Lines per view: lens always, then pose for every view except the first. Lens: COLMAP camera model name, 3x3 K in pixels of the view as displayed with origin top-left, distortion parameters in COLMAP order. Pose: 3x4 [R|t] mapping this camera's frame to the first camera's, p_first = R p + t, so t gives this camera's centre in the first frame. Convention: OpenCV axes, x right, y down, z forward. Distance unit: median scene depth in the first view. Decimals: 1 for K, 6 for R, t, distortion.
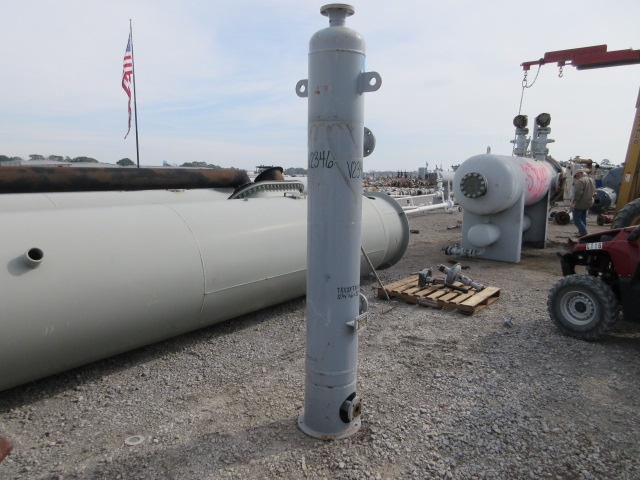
lens RADIAL K [[502.1, 0, 320.0], [0, 502.1, 240.0], [0, 0, 1]] dist [0.012251, 0.017916]
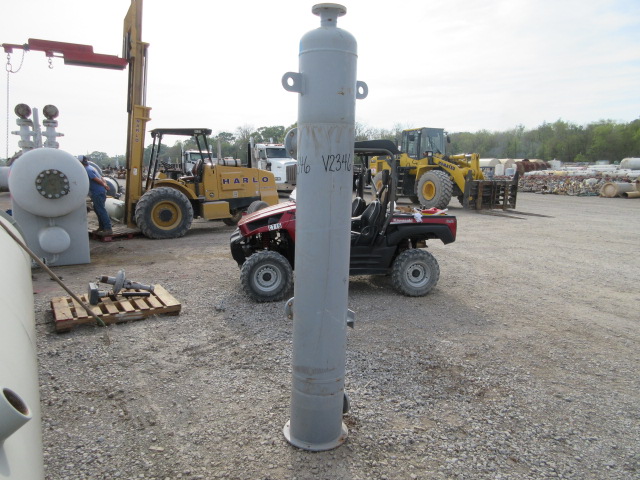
lens RADIAL K [[498.7, 0, 320.0], [0, 498.7, 240.0], [0, 0, 1]] dist [0.001420, 0.000331]
pose [[0.335914, -0.148959, 0.930039, -0.364952], [0.131312, 0.985179, 0.110362, -0.048438], [-0.932694, 0.085053, 0.350495, 0.277187]]
